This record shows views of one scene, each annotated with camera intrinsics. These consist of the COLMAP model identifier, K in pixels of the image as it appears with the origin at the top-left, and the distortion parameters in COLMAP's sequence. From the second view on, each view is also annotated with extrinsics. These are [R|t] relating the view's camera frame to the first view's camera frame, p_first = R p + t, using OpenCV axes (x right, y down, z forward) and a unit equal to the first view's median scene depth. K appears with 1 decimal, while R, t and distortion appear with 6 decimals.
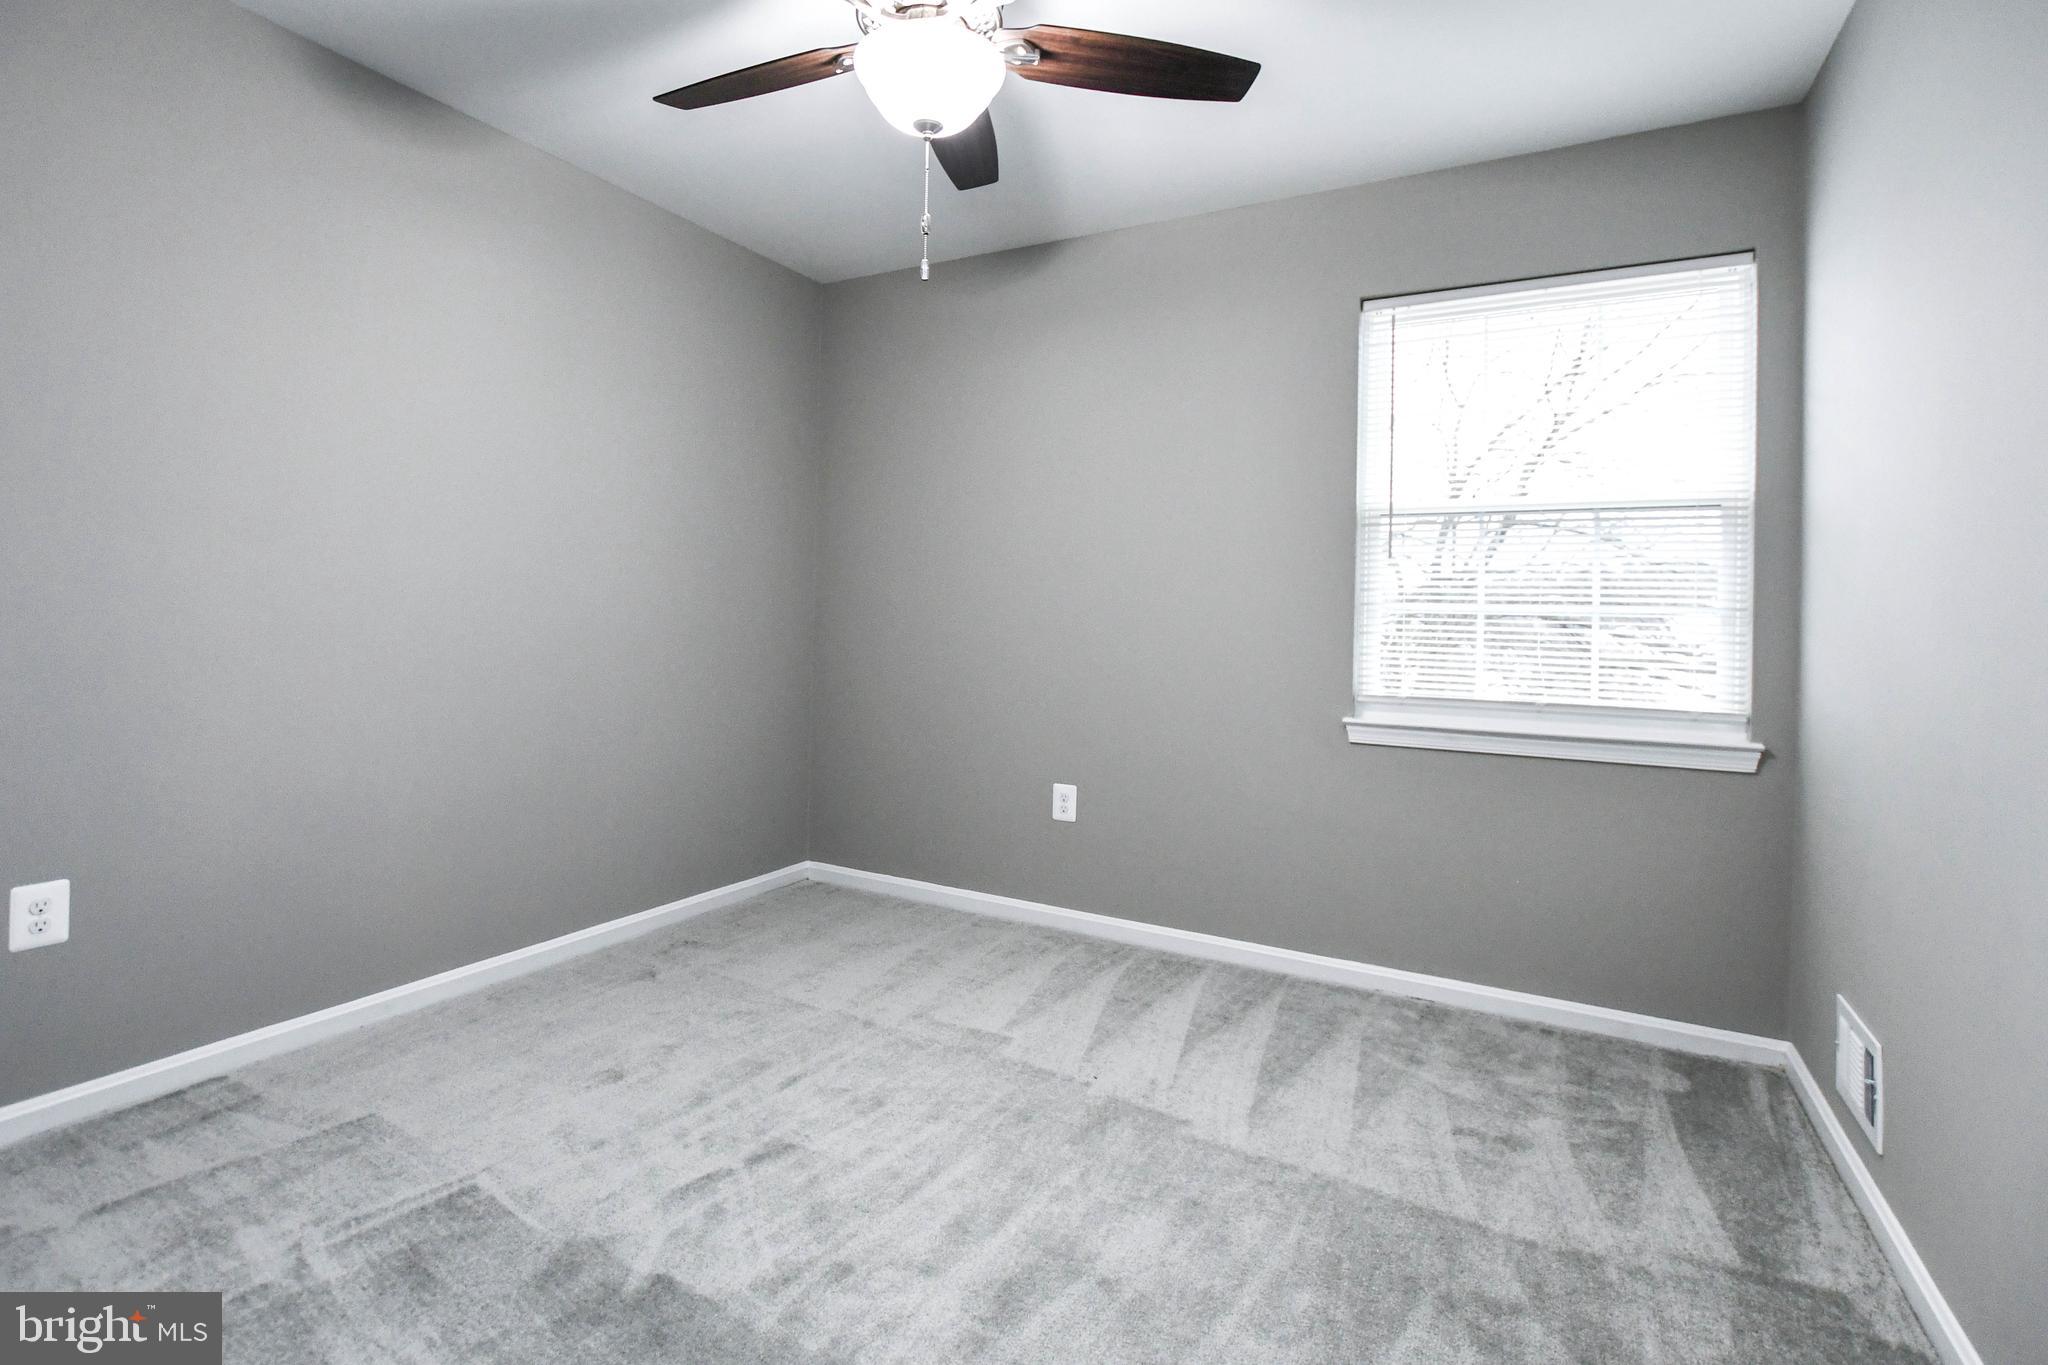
lens RADIAL K [[920.5, 0, 1025.4], [0, 920.5, 637.9], [0, 0, 1]] dist [-0.003471, -0.000279]
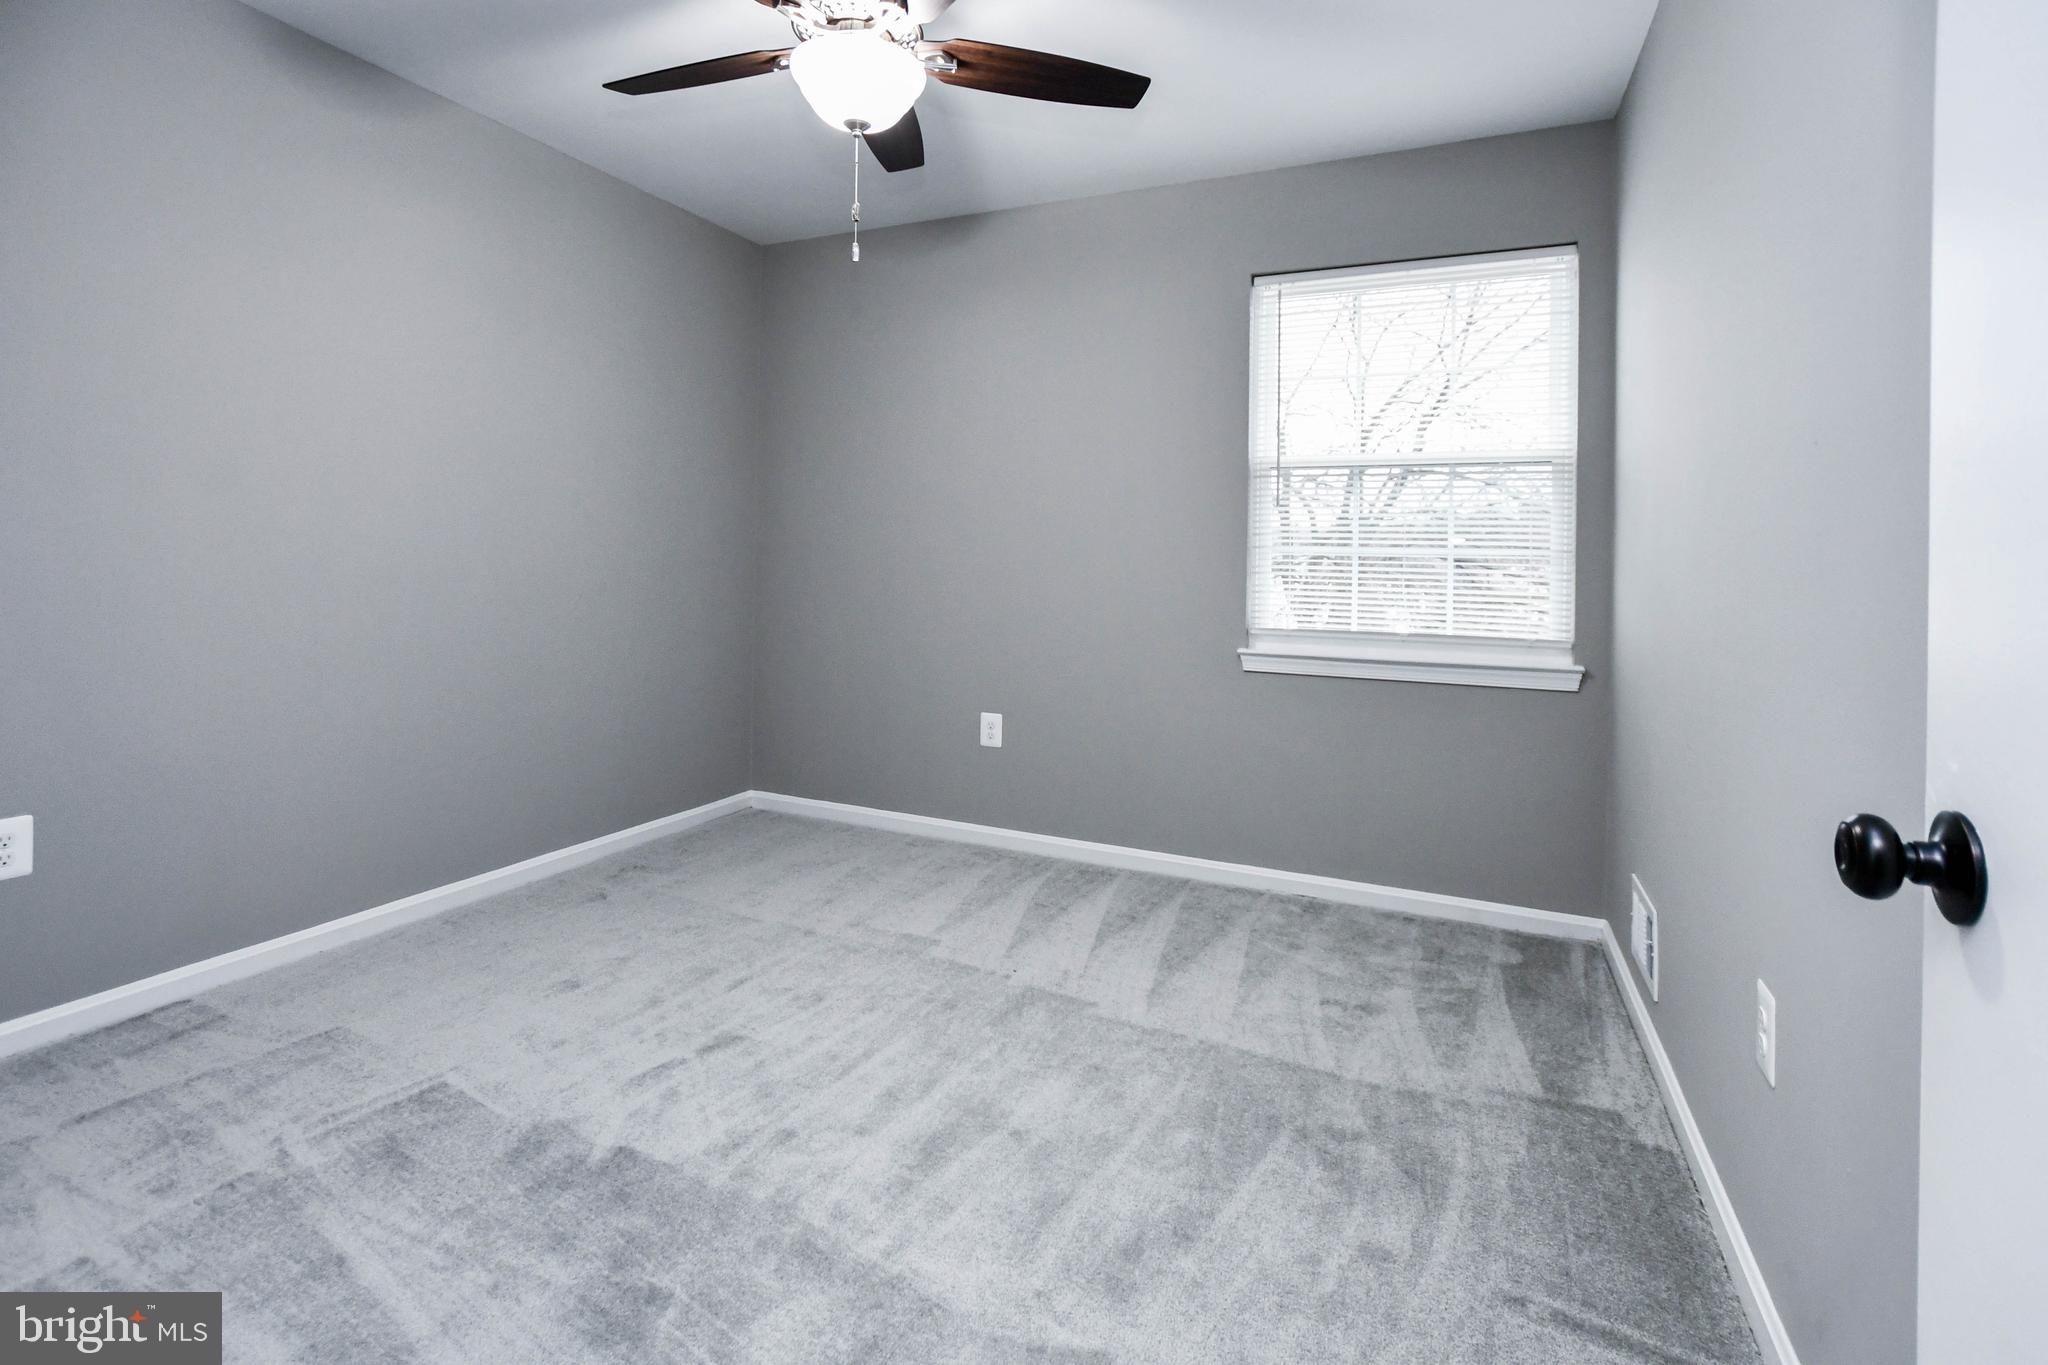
lens RADIAL K [[920.5, 0, 1038.6], [0, 920.5, 582.9], [0, 0, 1]] dist [-0.003471, -0.000279]
pose [[0.997199, -0.005597, 0.074585, 0.026674], [0.005224, 0.999973, 0.005204, -0.000654], [-0.074612, -0.004800, 0.997201, -0.132378]]
